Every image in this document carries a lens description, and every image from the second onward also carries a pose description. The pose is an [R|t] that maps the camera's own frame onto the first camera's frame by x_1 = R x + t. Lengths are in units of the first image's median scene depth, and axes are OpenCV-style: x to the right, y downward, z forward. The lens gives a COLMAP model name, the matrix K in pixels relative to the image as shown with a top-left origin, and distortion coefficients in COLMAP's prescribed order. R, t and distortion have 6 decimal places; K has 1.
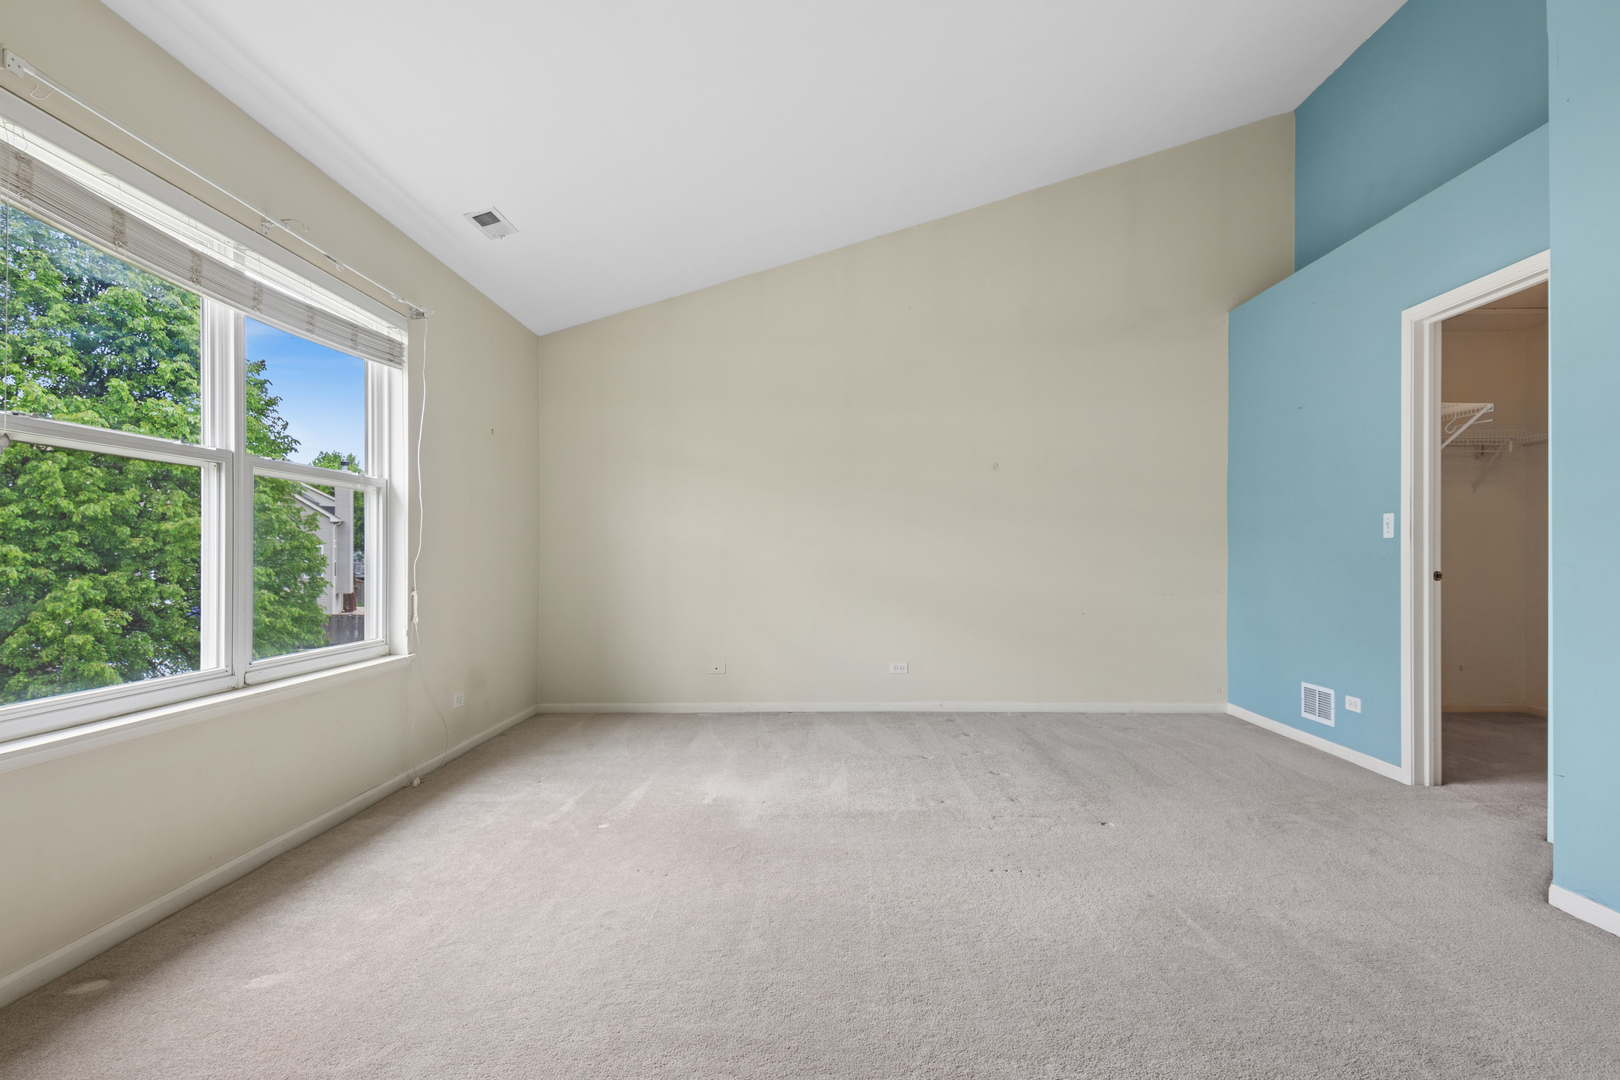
lens RADIAL K [[824.8, 0, 833.4], [0, 824.8, 561.7], [0, 0, 1]] dist [0.033231, -0.012244]
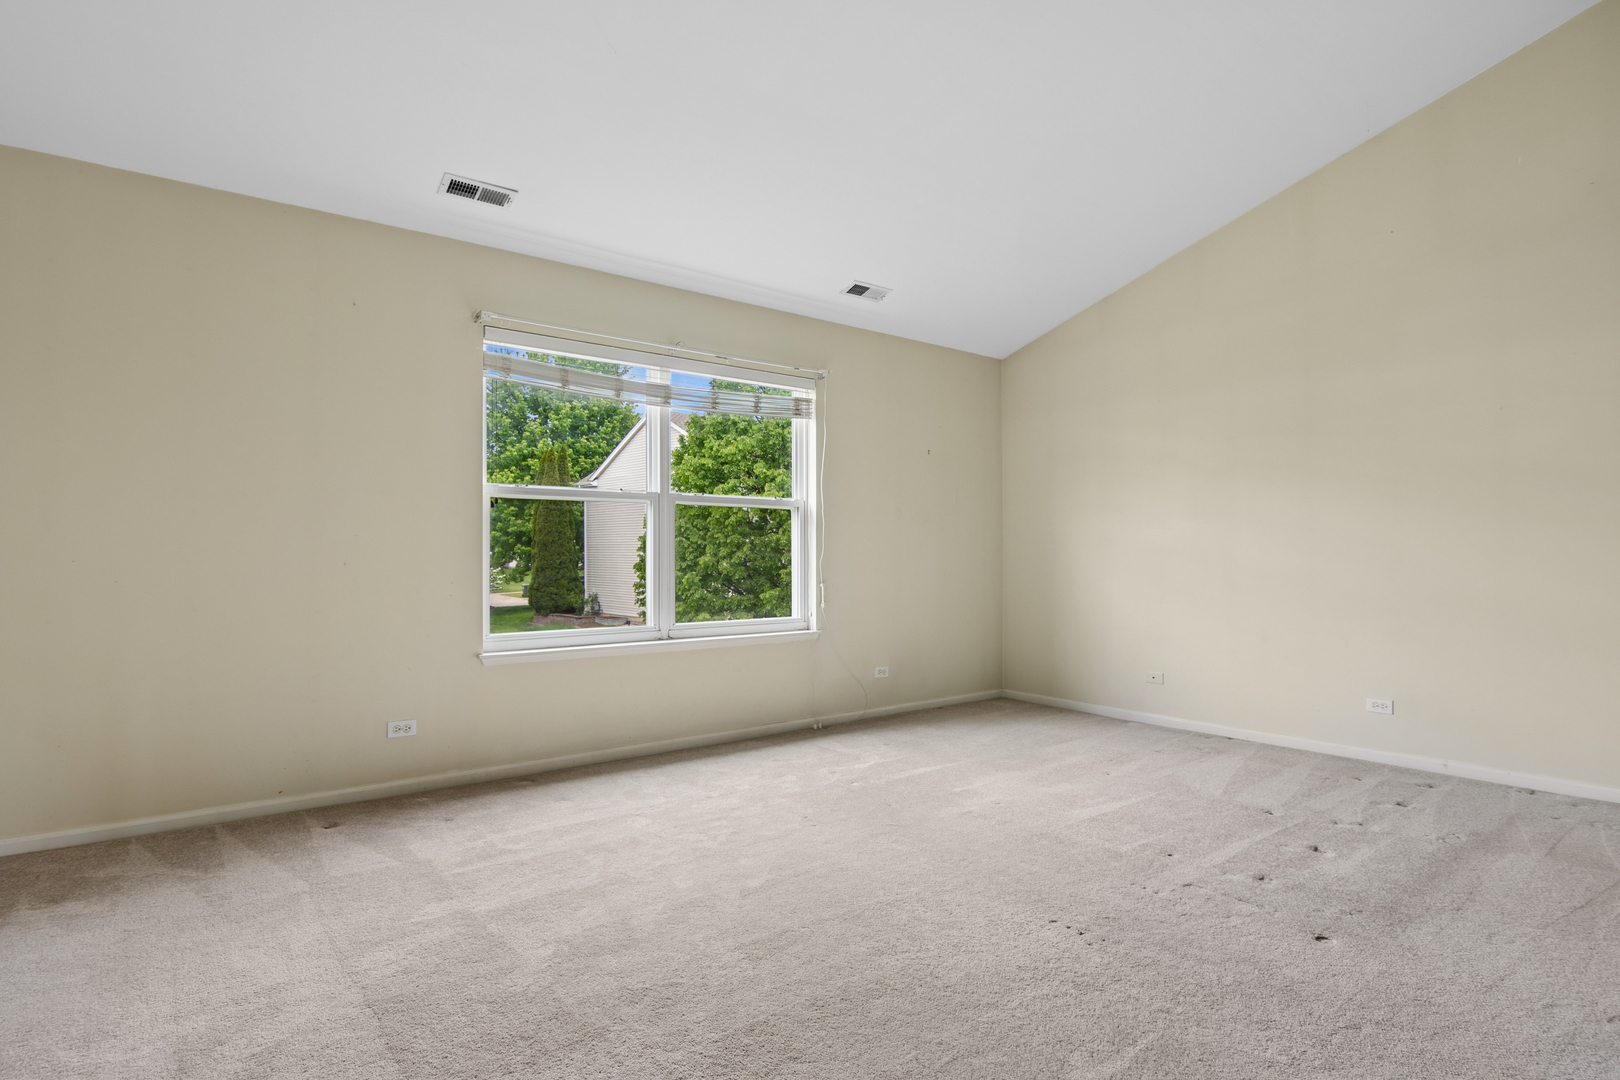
lens RADIAL K [[824.8, 0, 848.4], [0, 824.8, 549.9], [0, 0, 1]] dist [0.033231, -0.012244]
pose [[0.632000, 0.000204, -0.774968, 0.557580], [-0.008199, 0.999946, -0.006424, -0.009749], [0.774925, 0.010414, 0.631968, 0.204301]]
